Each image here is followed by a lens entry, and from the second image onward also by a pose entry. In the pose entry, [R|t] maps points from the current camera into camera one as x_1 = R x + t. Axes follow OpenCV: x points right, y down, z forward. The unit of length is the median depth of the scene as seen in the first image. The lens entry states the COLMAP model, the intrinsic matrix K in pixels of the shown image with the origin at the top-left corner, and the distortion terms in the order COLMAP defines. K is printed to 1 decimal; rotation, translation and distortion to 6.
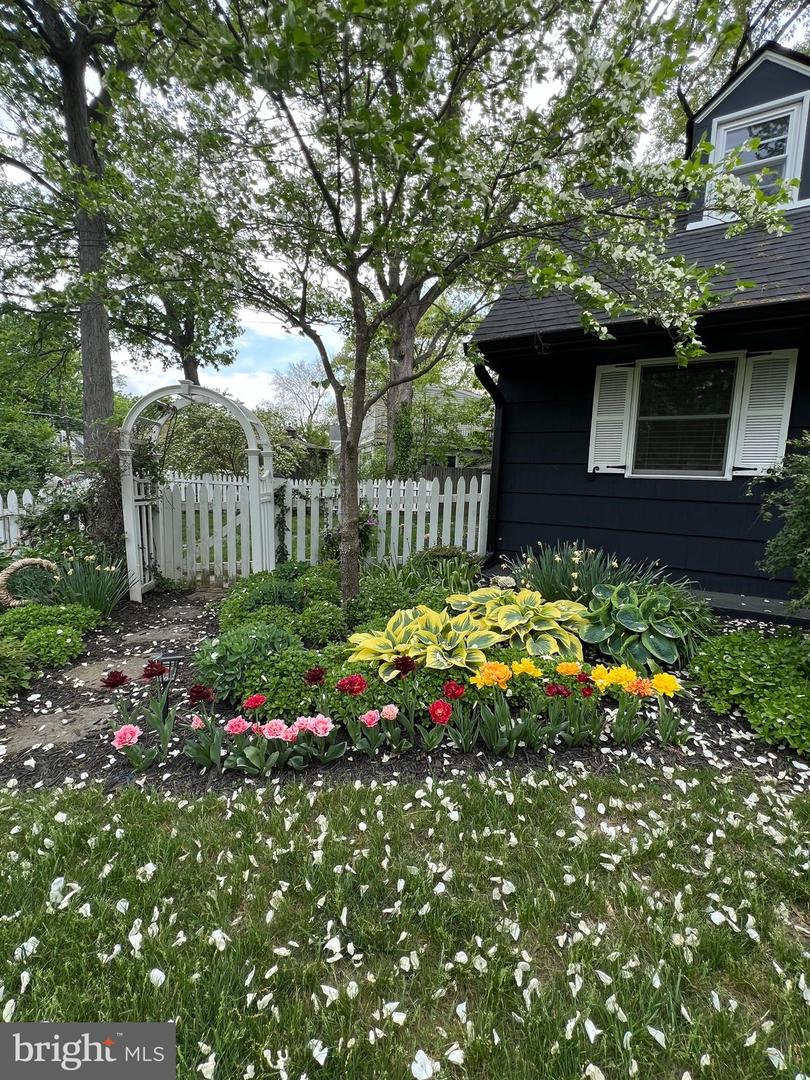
lens RADIAL K [[467.4, 0, 405.0], [0, 467.4, 540.0], [0, 0, 1]] dist [0.002482, 0.000225]
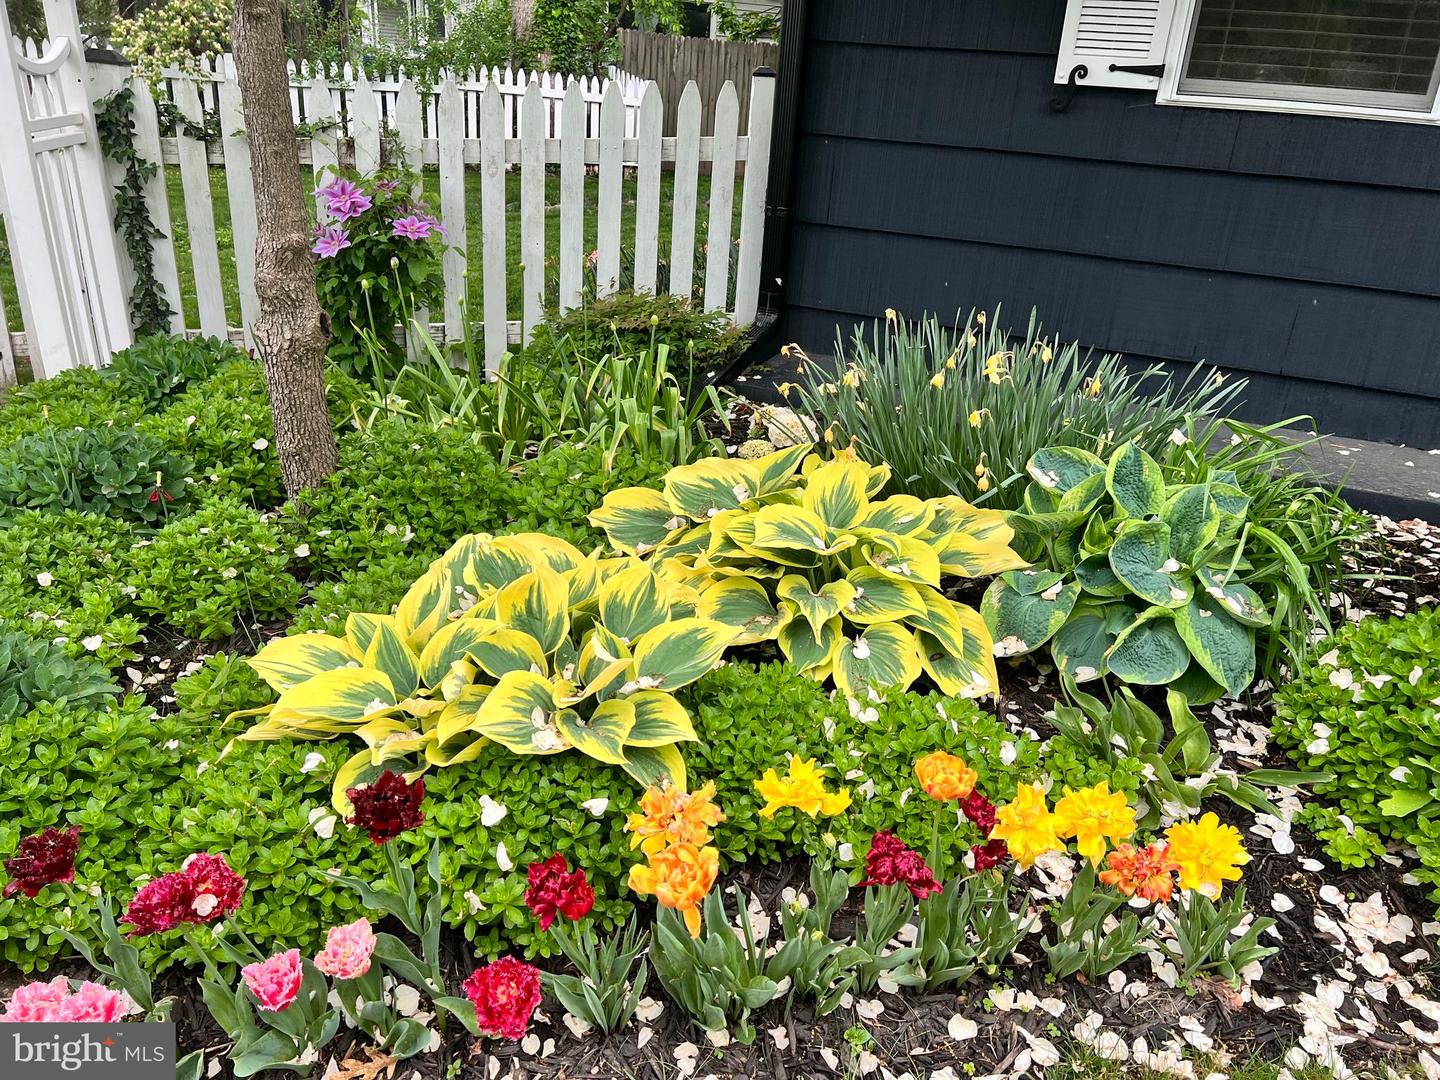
lens RADIAL K [[1093.7, 0, 720.0], [0, 1093.7, 540.0], [0, 0, 1]] dist [0.021731, -0.011431]
pose [[0.994166, -0.007270, 0.107614, 0.057347], [-0.022443, 0.961946, 0.272318, -0.036287], [-0.105499, -0.273144, 0.956171, 0.163297]]
